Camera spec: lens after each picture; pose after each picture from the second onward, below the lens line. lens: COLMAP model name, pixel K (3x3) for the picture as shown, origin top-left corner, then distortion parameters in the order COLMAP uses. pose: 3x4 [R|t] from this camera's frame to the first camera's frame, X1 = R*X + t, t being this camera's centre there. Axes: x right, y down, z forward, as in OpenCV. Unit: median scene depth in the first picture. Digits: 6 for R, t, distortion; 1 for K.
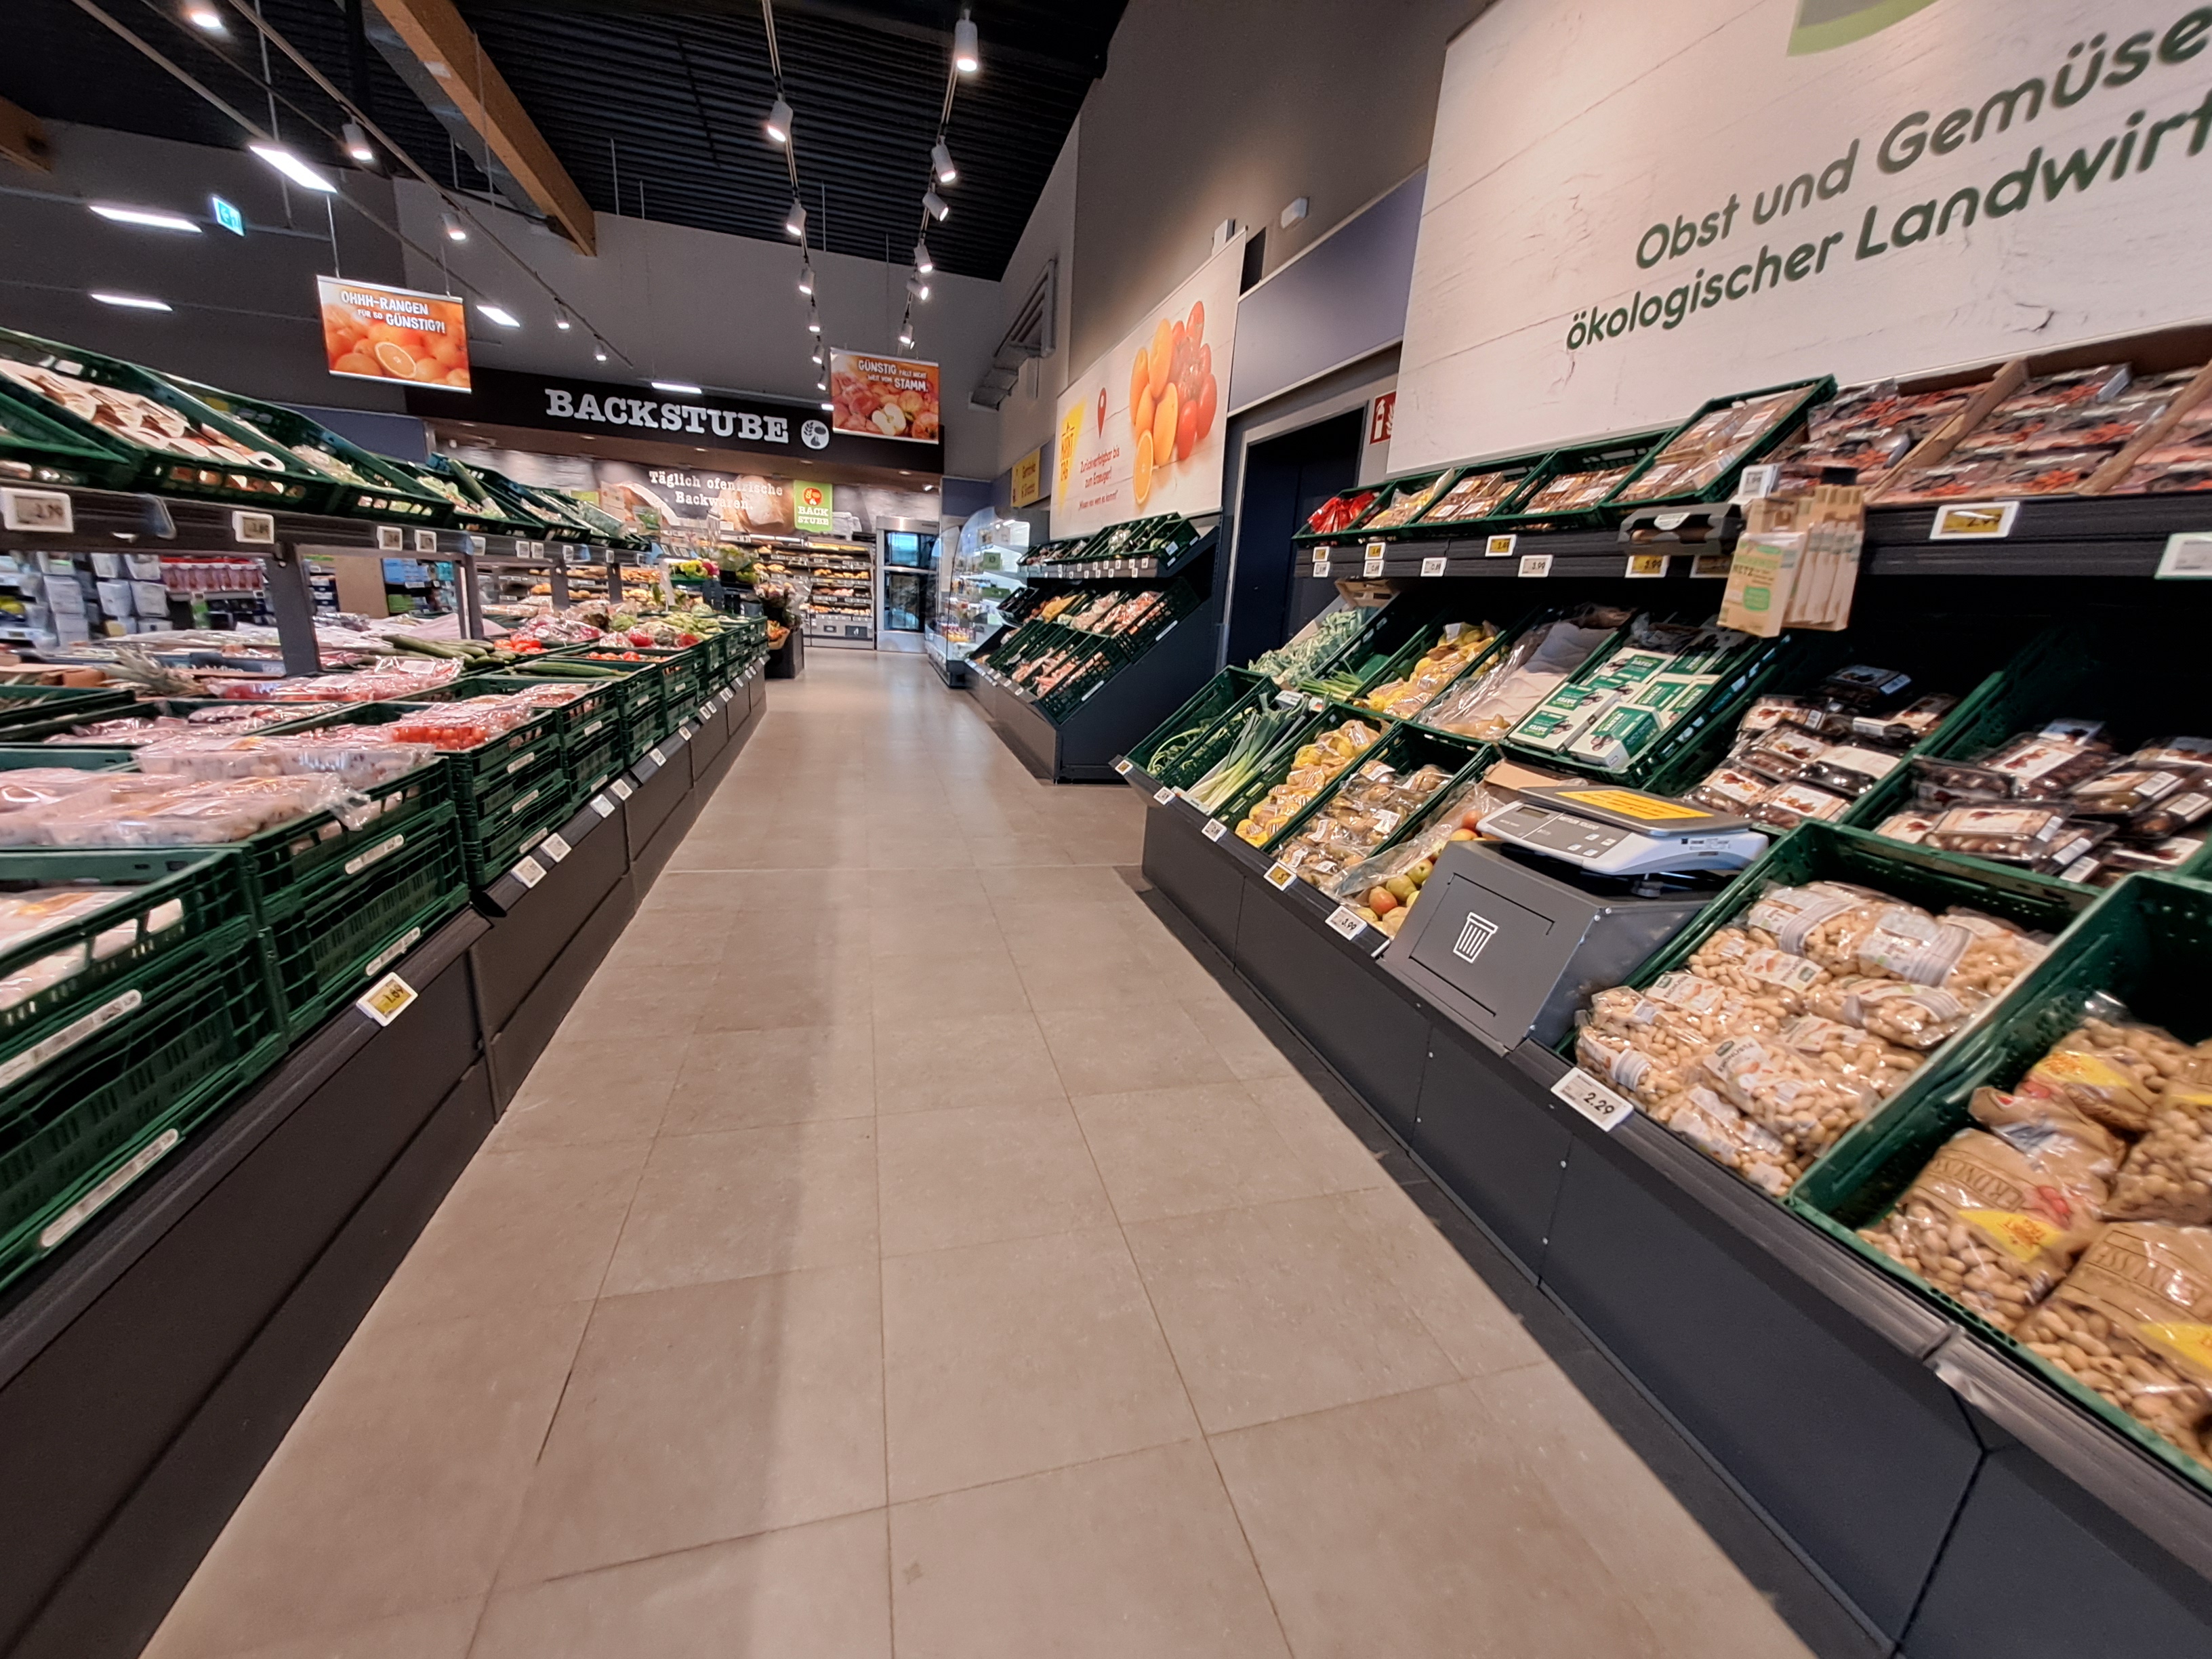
lens RADIAL K [[890.5, 0, 1124.8], [0, 890.5, 841.2], [0, 0, 1]] dist [0.001583, -0.000542]
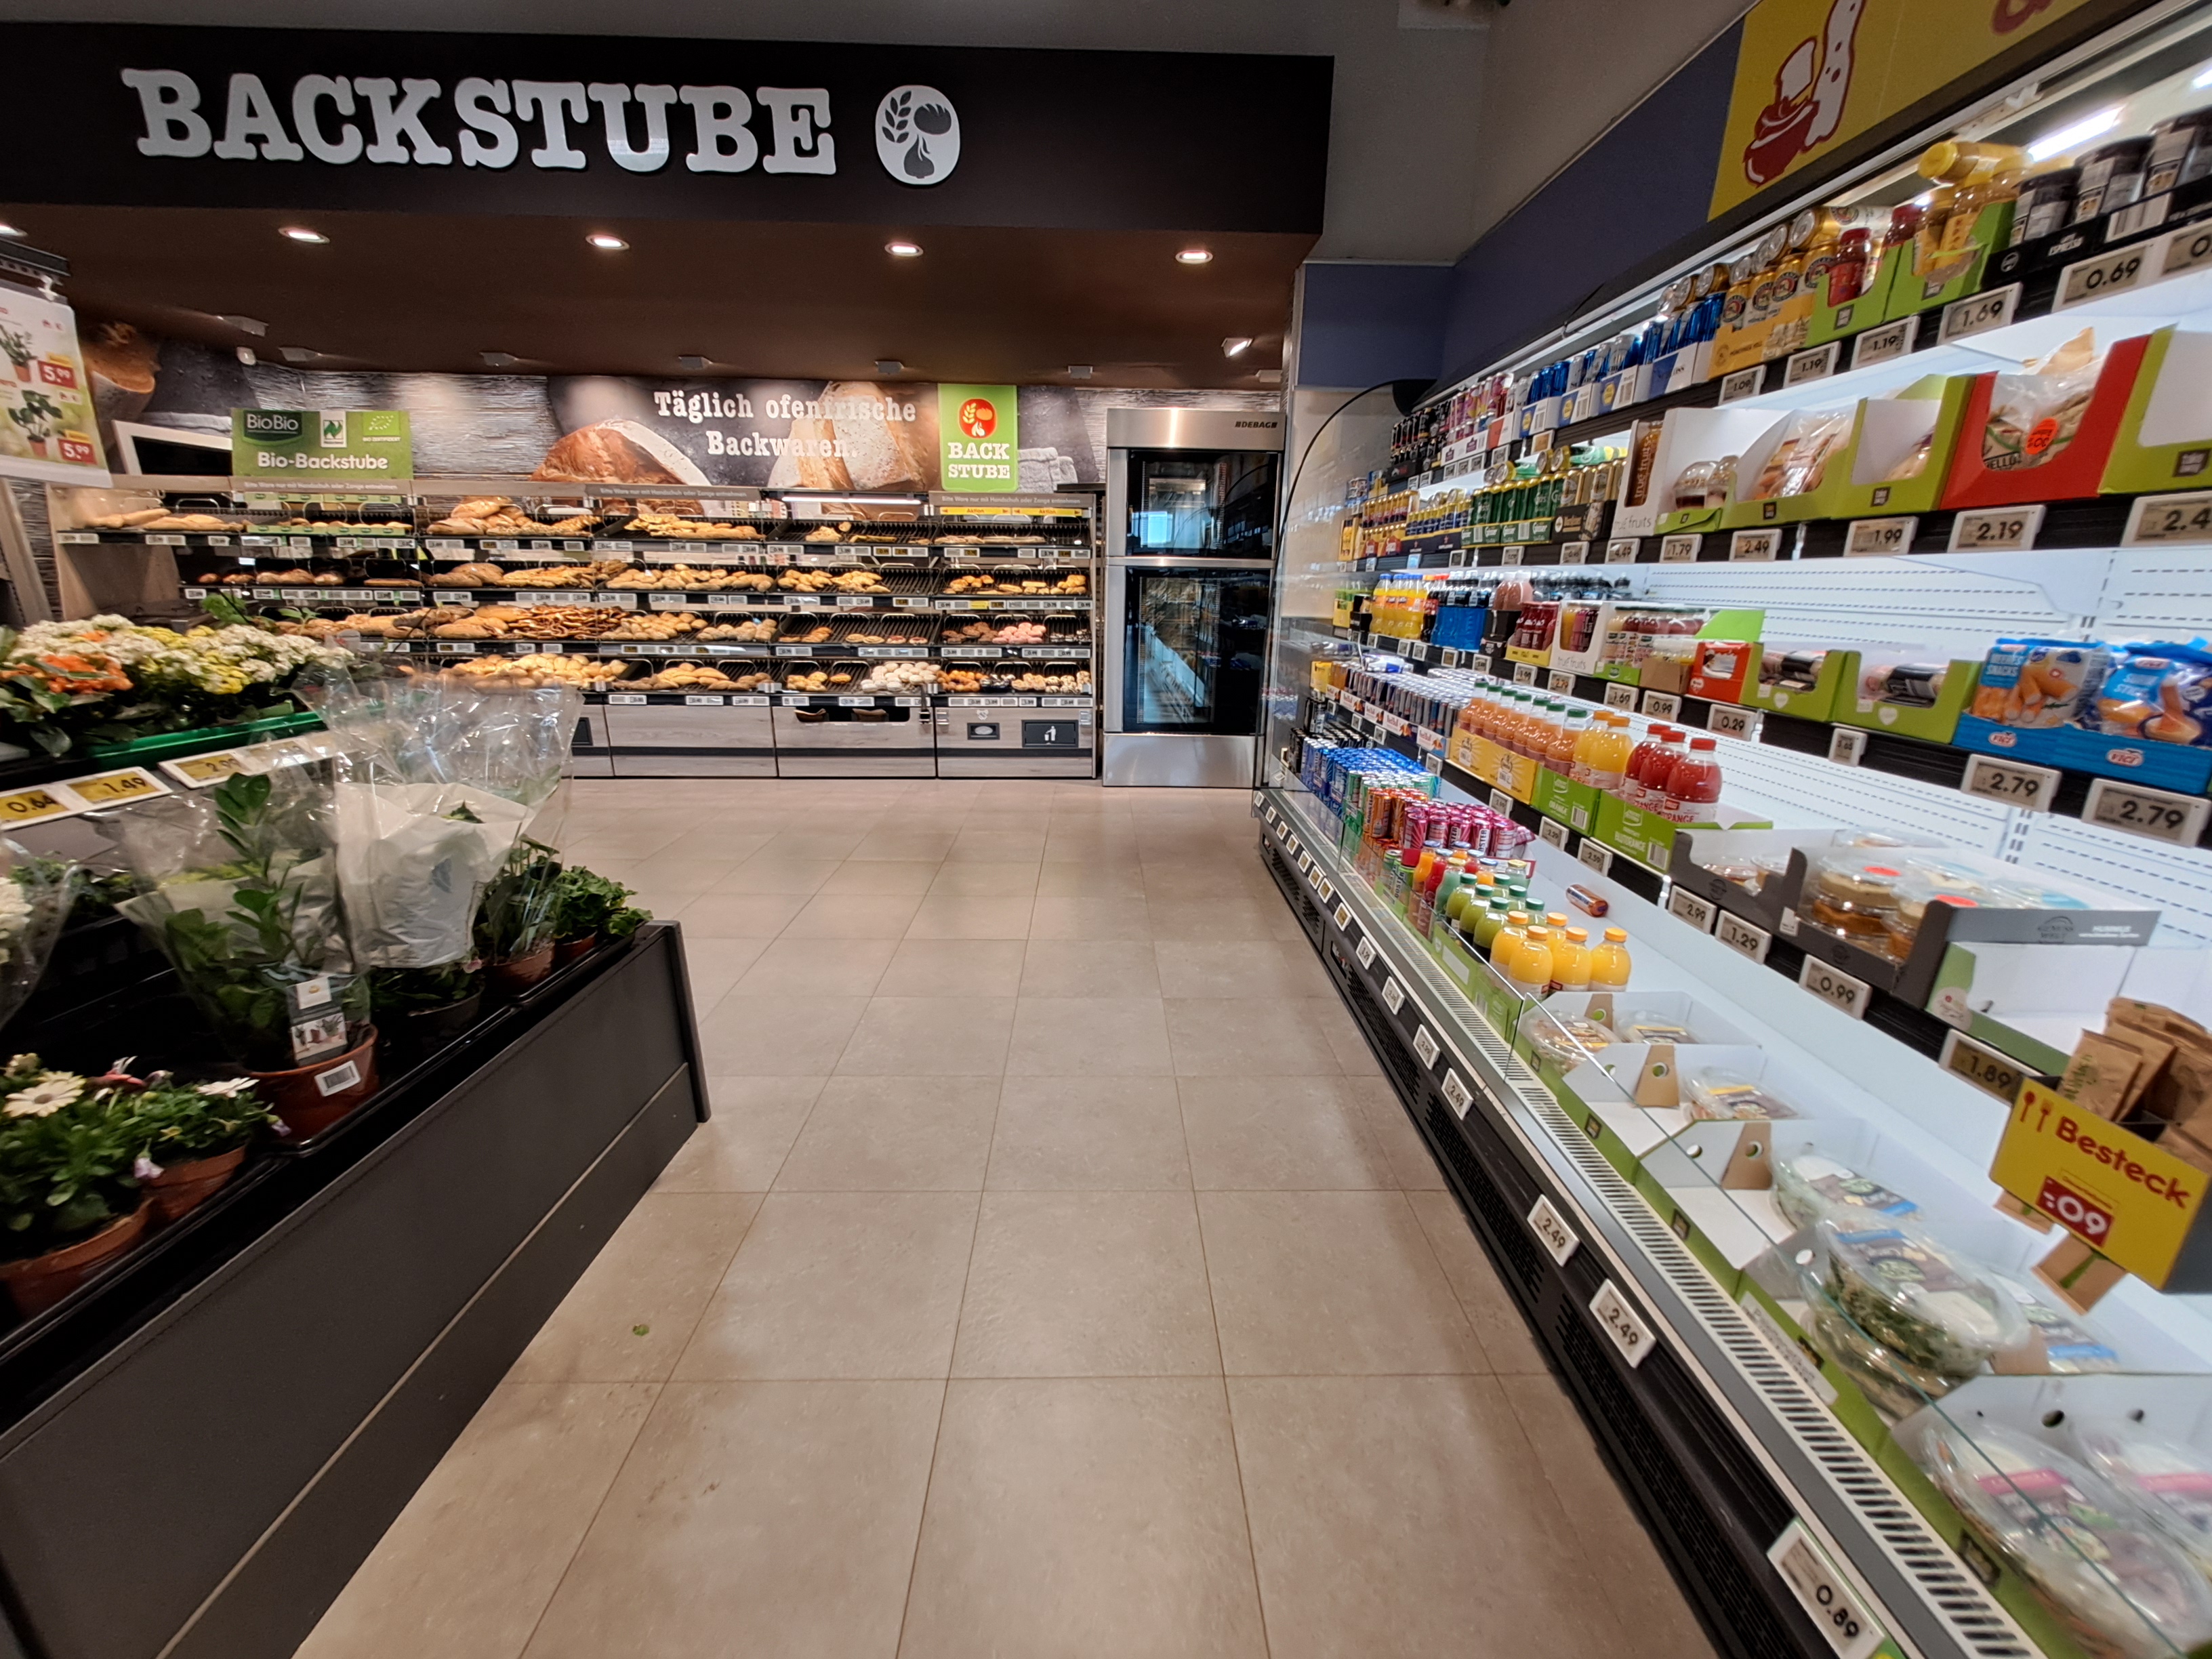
lens RADIAL K [[890.5, 0, 1095.1], [0, 890.5, 844.7], [0, 0, 1]] dist [0.001583, -0.000542]
pose [[0.959218, 0.021365, -0.281859, -0.197680], [-0.018227, 0.999739, 0.013750, -0.218272], [0.282080, -0.008052, 0.959357, 0.721946]]
